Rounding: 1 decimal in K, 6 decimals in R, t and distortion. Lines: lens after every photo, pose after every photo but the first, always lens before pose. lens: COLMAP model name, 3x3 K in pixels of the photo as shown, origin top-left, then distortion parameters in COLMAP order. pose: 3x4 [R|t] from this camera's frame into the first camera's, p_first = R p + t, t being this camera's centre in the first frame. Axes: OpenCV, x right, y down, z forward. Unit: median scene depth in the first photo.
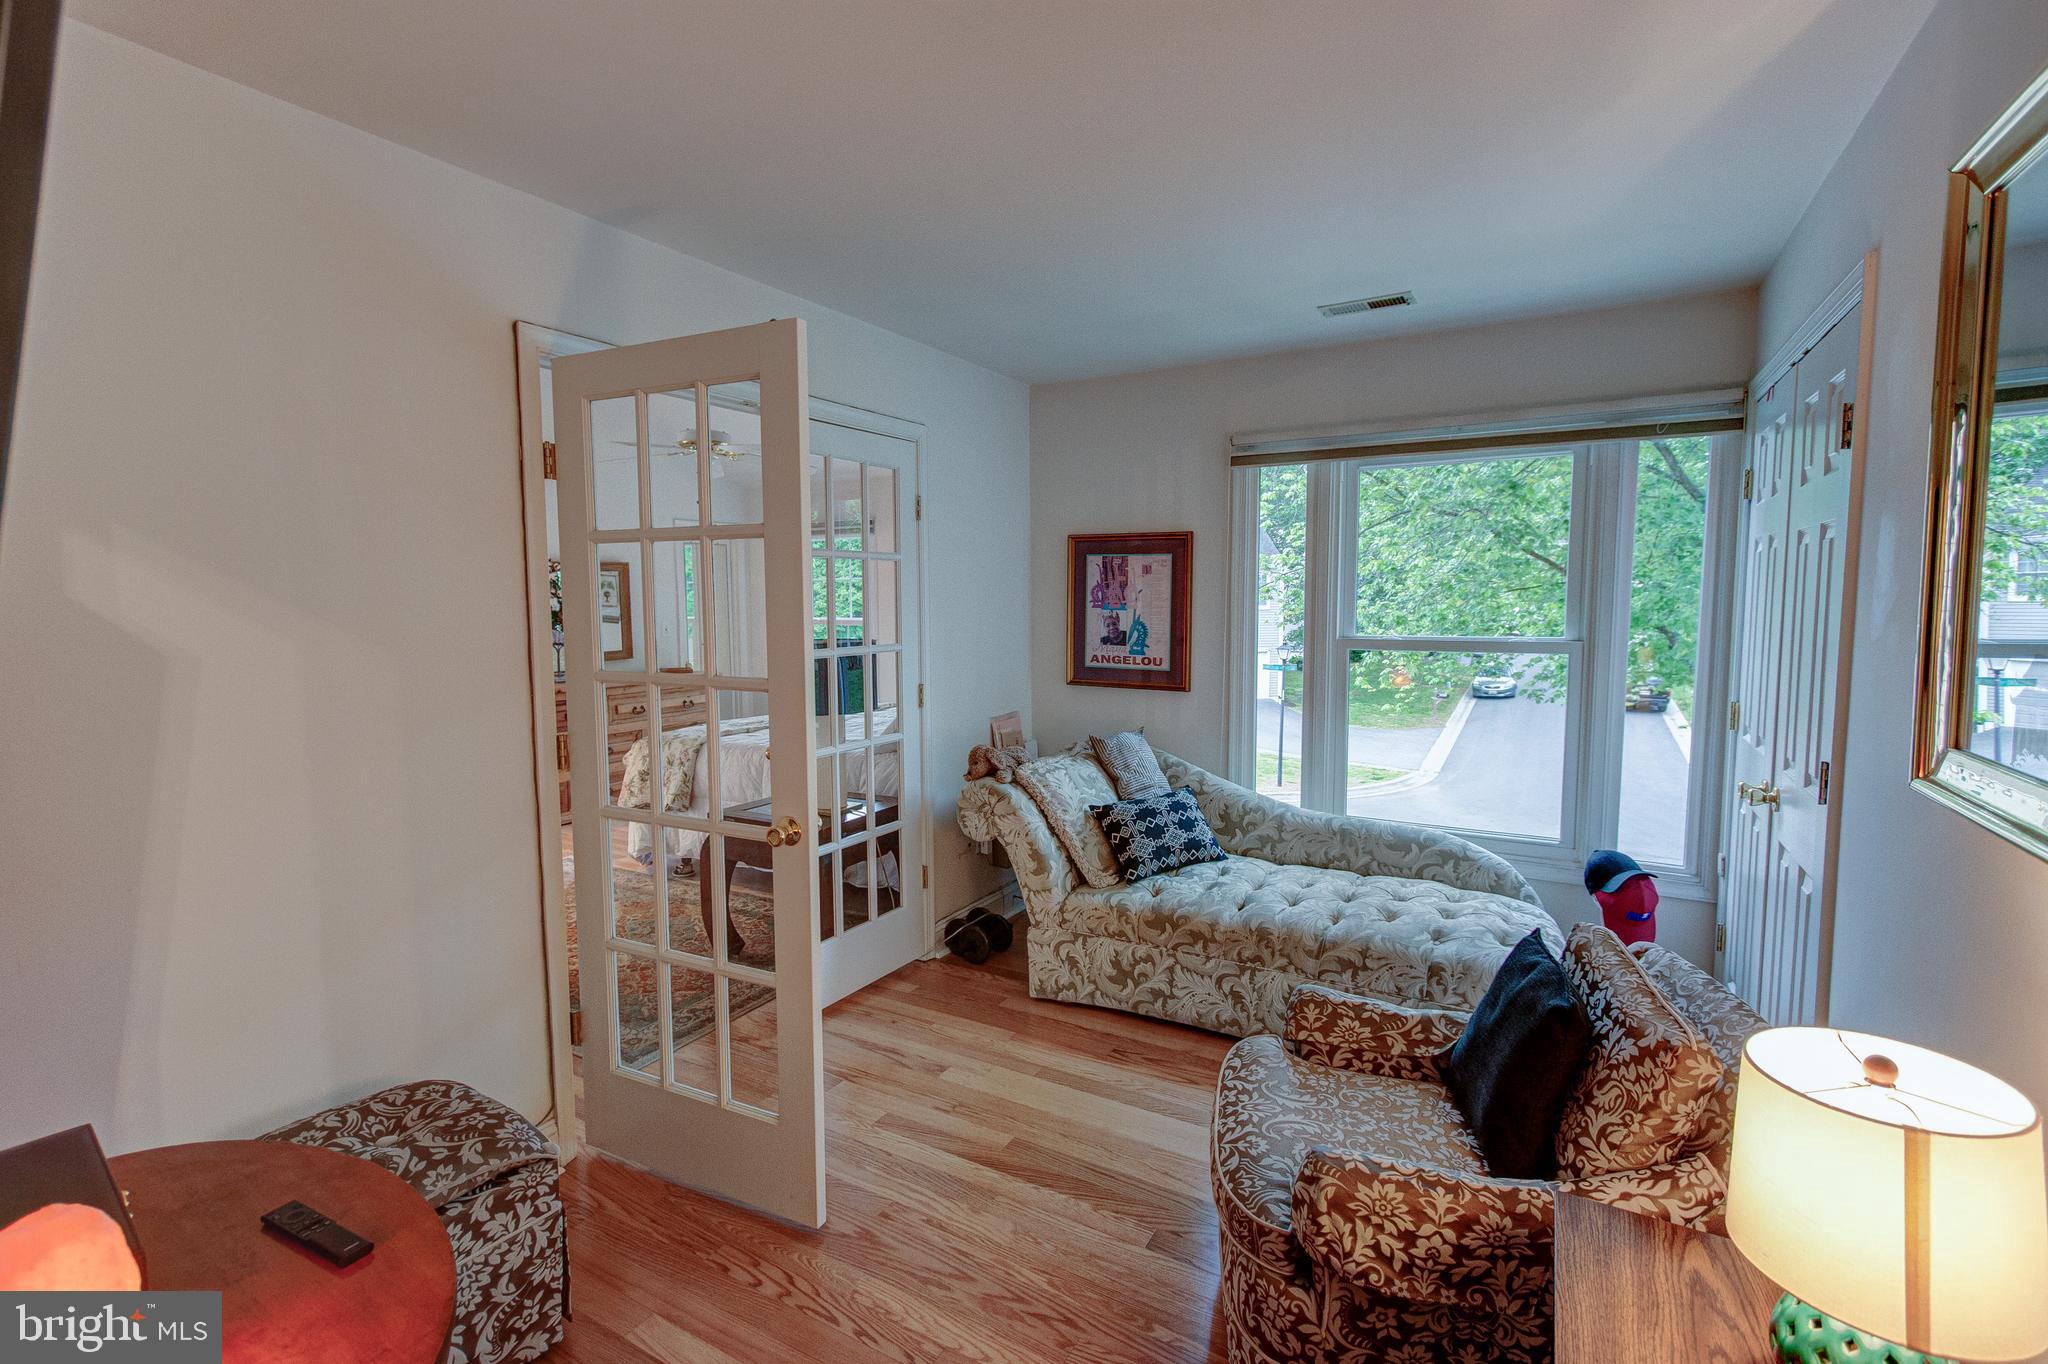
lens RADIAL K [[925.6, 0, 1024.0], [0, 925.6, 682.0], [0, 0, 1]] dist [0.024821, -0.000034]
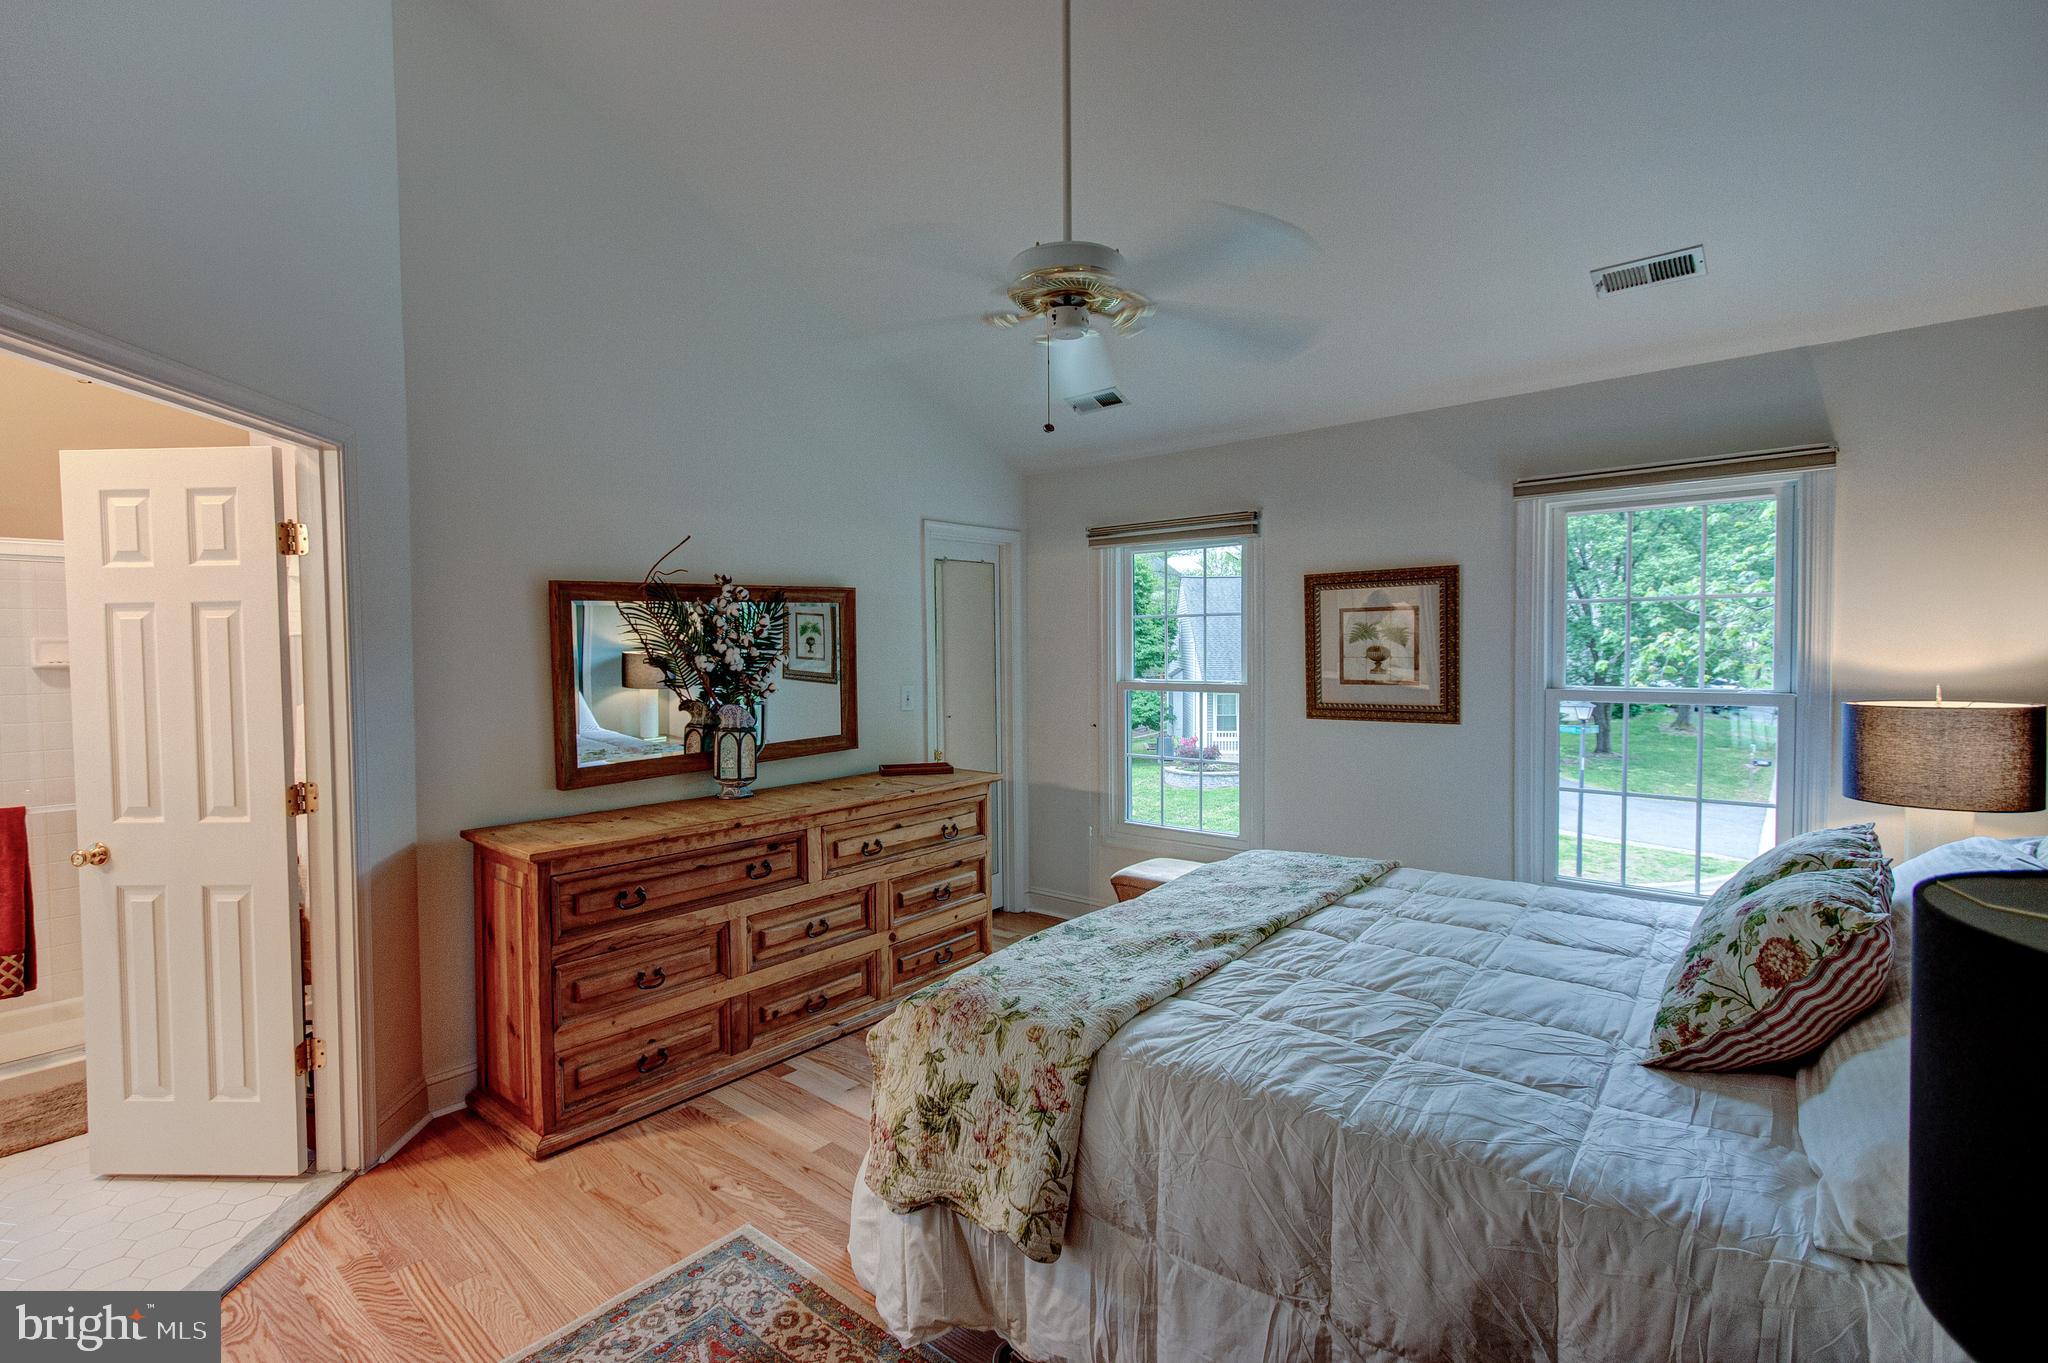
lens RADIAL K [[938.1, 0, 1005.3], [0, 938.1, 684.6], [0, 0, 1]] dist [0.010880, -0.000205]
pose [[0.980624, 0.000812, -0.195899, -0.225462], [-0.010001, 0.998895, -0.045922, -0.042045], [0.195645, 0.046992, 0.979548, 0.460695]]
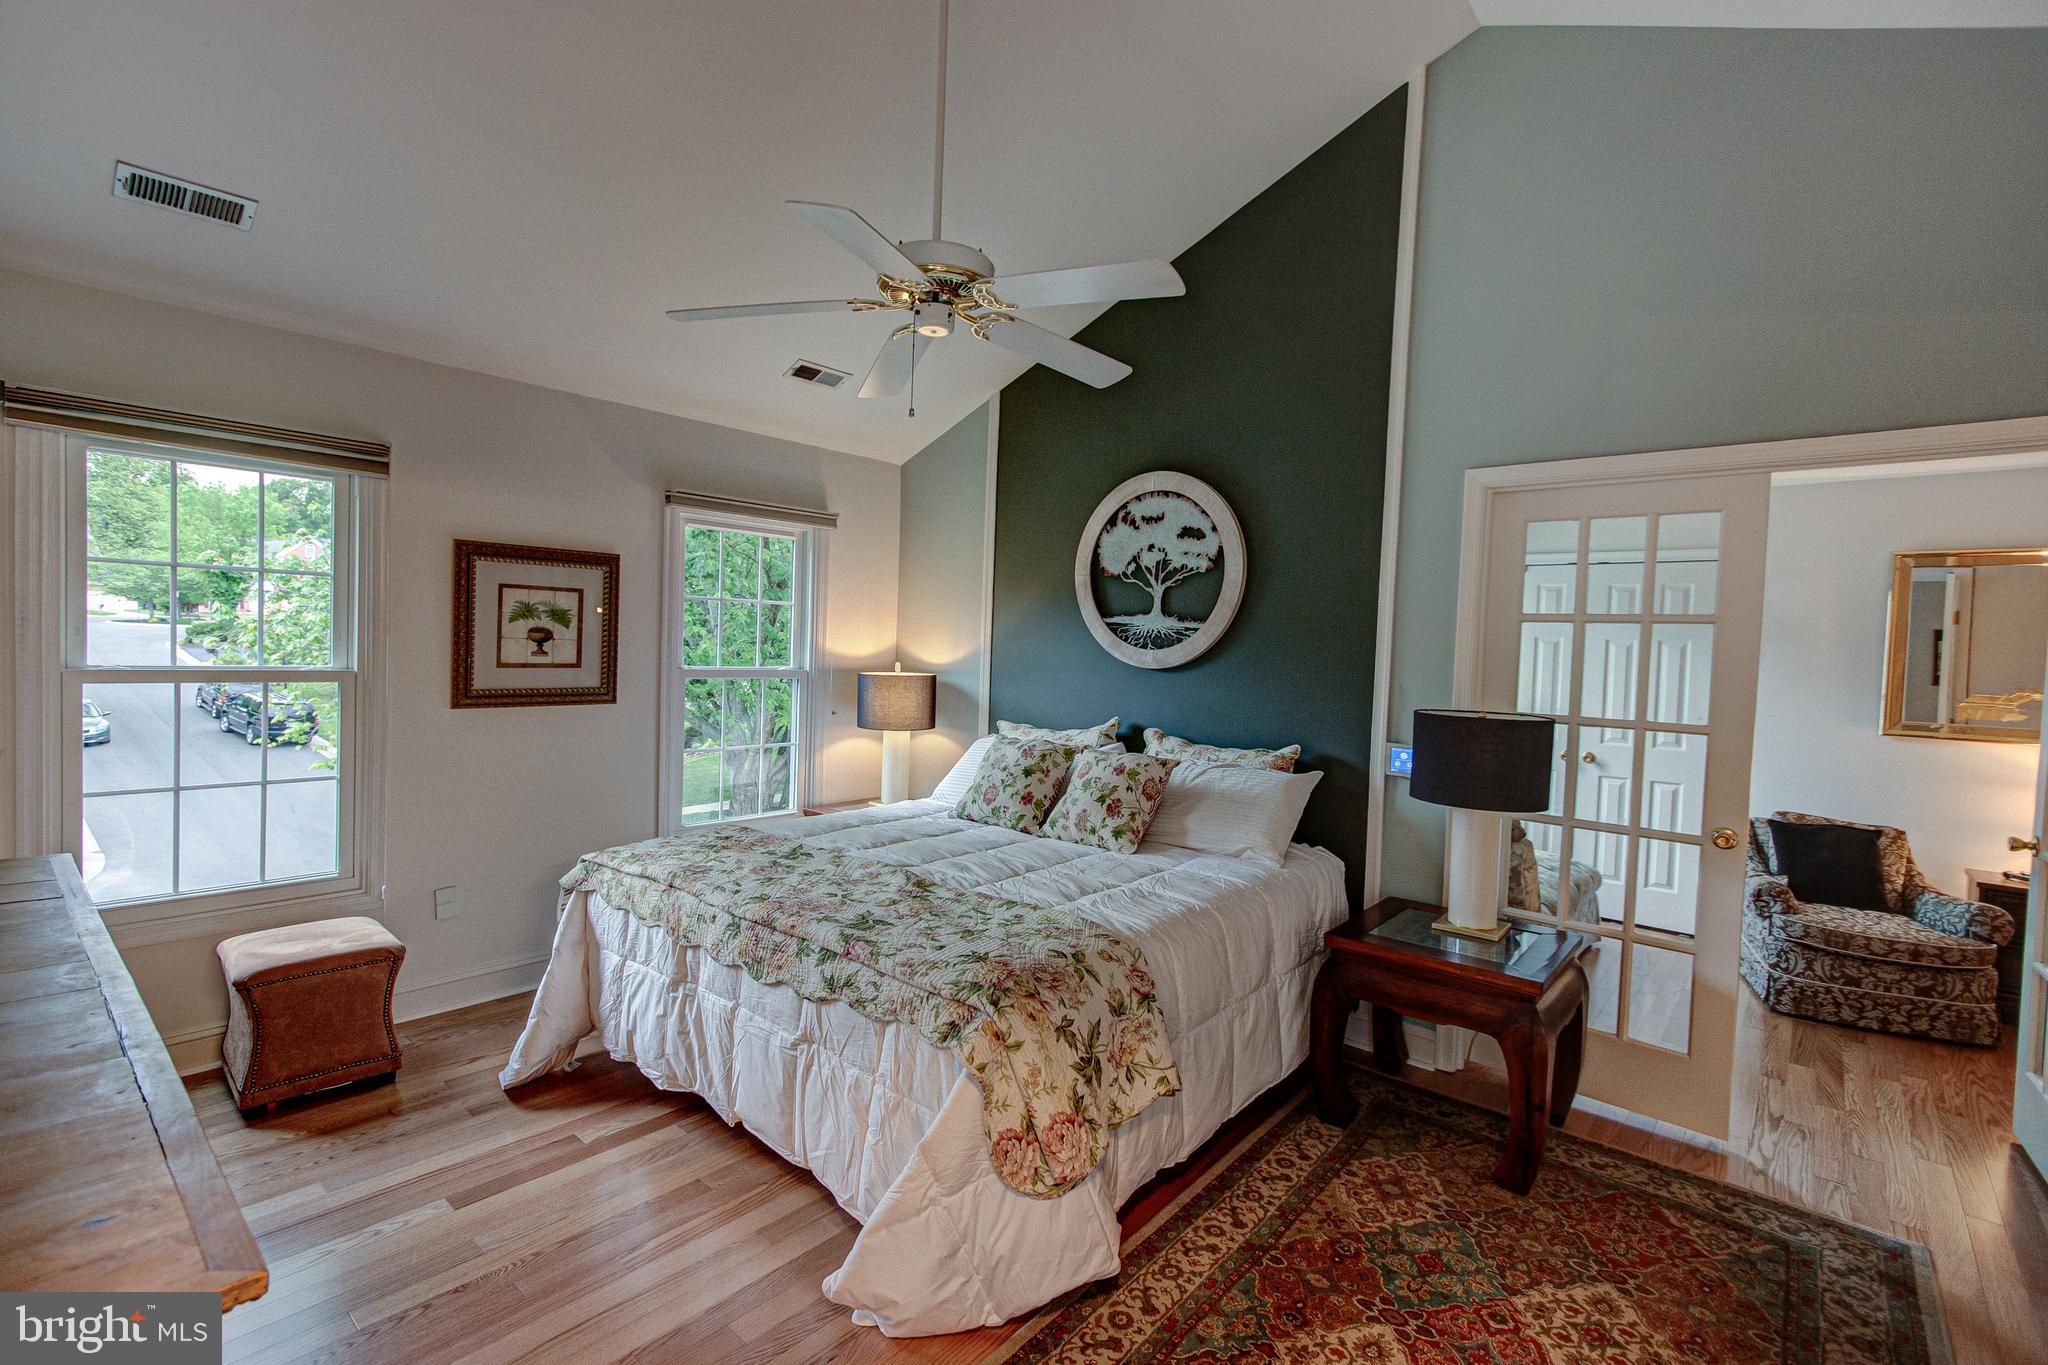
lens RADIAL K [[925.6, 0, 1024.0], [0, 925.6, 682.5], [0, 0, 1]] dist [0.024821, -0.000034]
pose [[0.195896, -0.033049, 0.980068, -2.324893], [0.050764, 0.998434, 0.023522, -0.148056], [-0.979310, 0.045145, 0.197266, 1.760787]]
